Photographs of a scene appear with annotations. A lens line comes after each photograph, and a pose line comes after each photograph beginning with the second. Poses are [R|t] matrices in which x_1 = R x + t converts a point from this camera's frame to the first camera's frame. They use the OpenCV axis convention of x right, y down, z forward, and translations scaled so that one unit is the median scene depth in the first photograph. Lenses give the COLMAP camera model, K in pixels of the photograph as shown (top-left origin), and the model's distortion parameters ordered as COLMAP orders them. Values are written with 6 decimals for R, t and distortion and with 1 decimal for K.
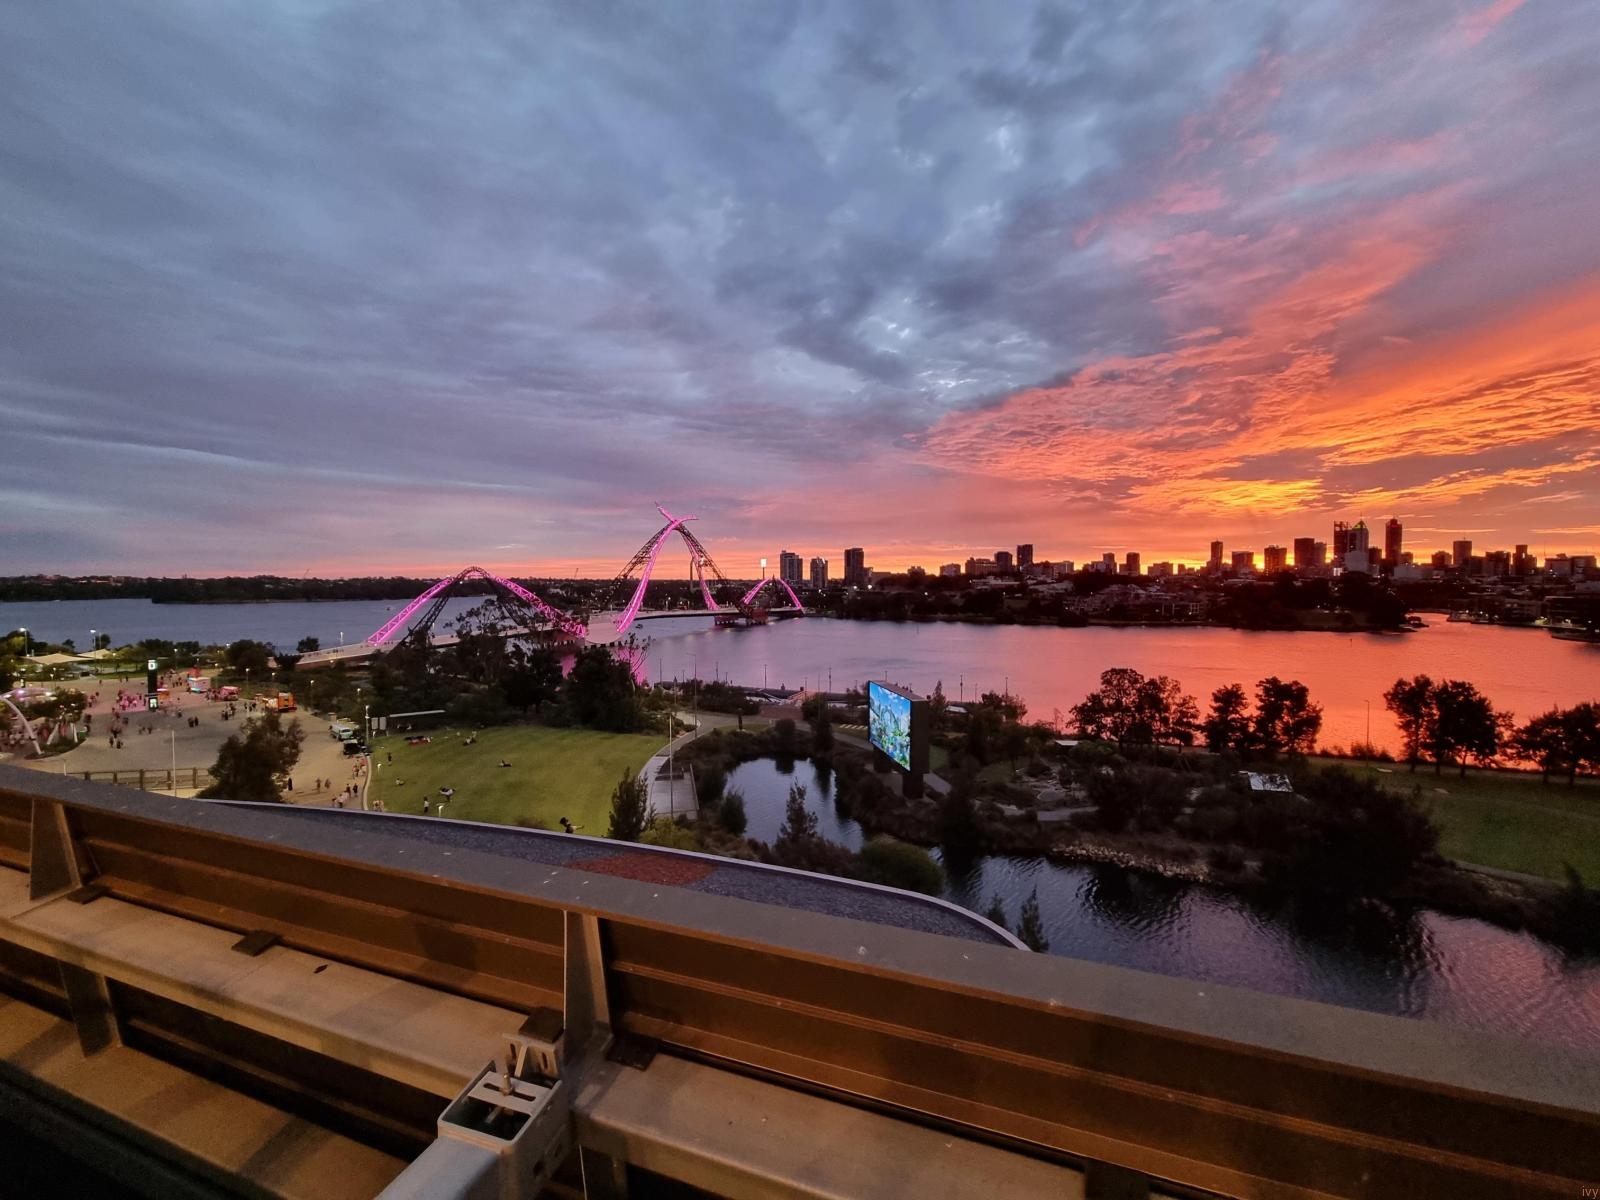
lens RADIAL K [[653.5, 0, 798.7], [0, 653.5, 596.4], [0, 0, 1]] dist [-0.000608, -0.000871]
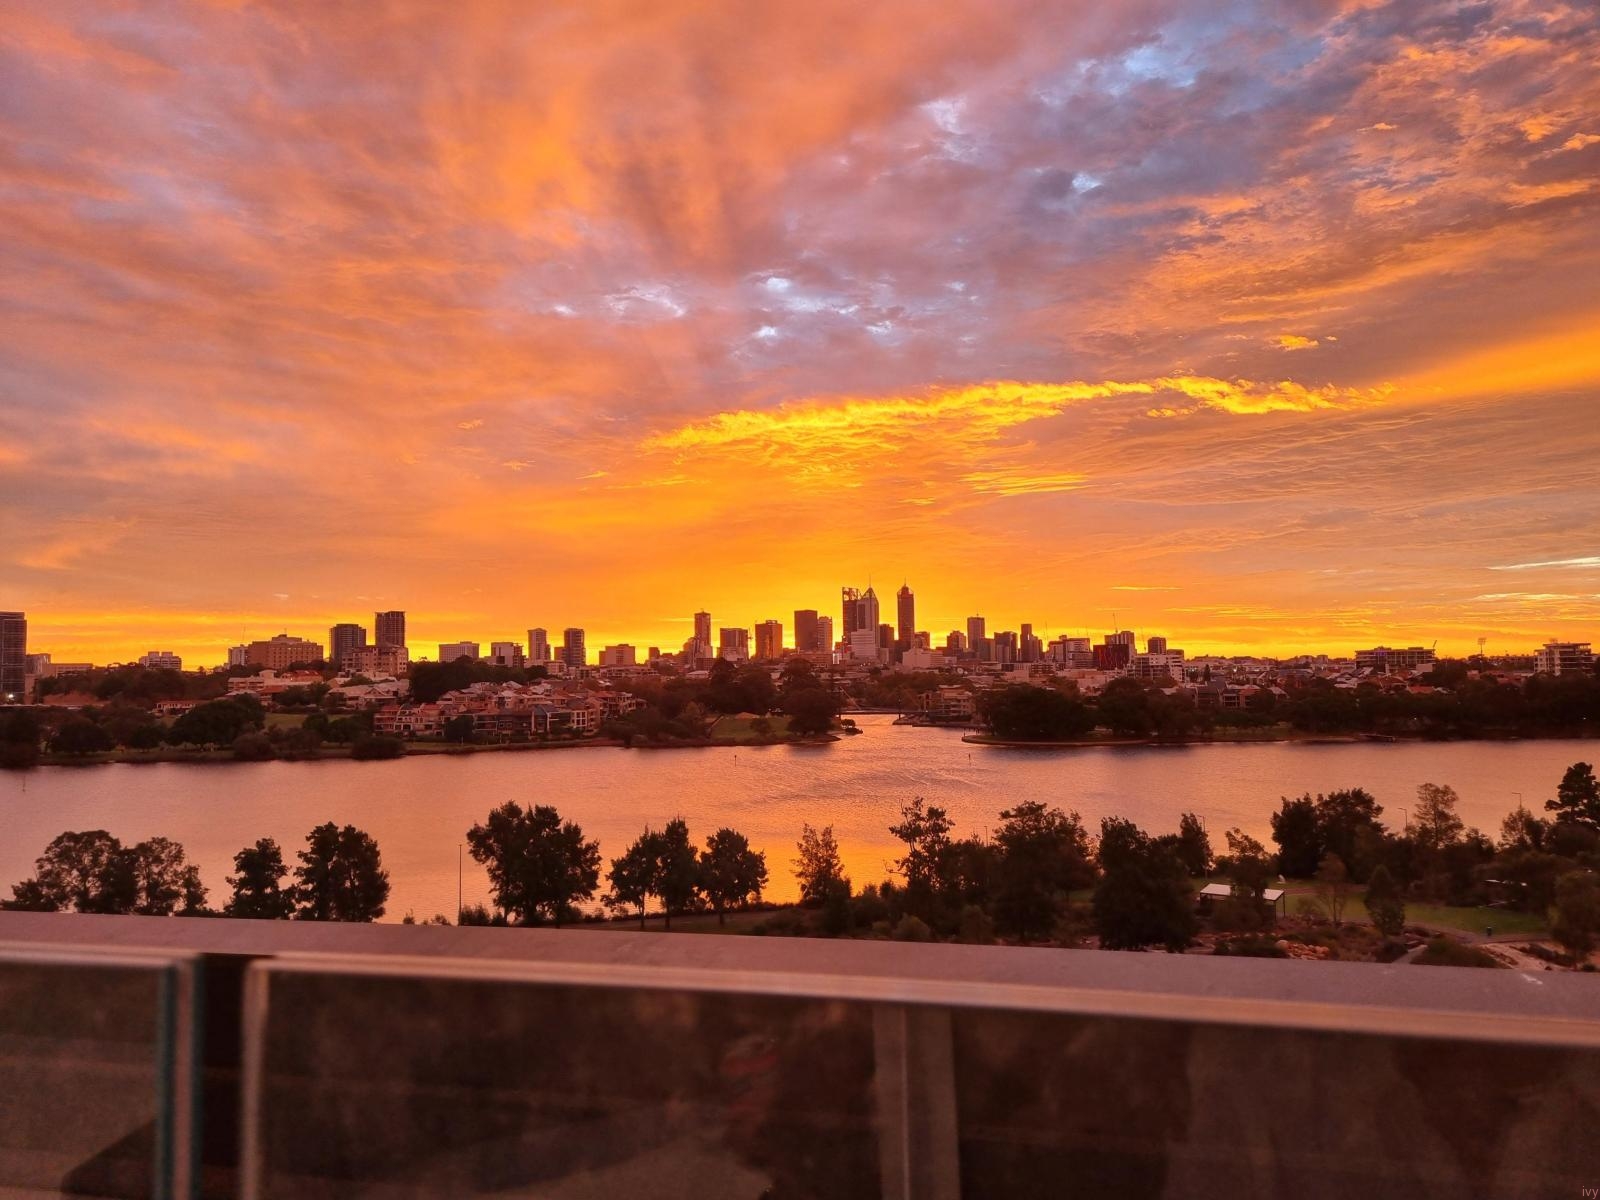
lens RADIAL K [[1201.4, 0, 800.0], [0, 1201.4, 600.0], [0, 0, 1]] dist [0.061477, -0.047690]
pose [[0.805462, 0.024920, 0.592124, 0.402159], [0.027363, 0.996486, -0.079160, 0.009893], [-0.592016, 0.079963, 0.801950, -0.302475]]
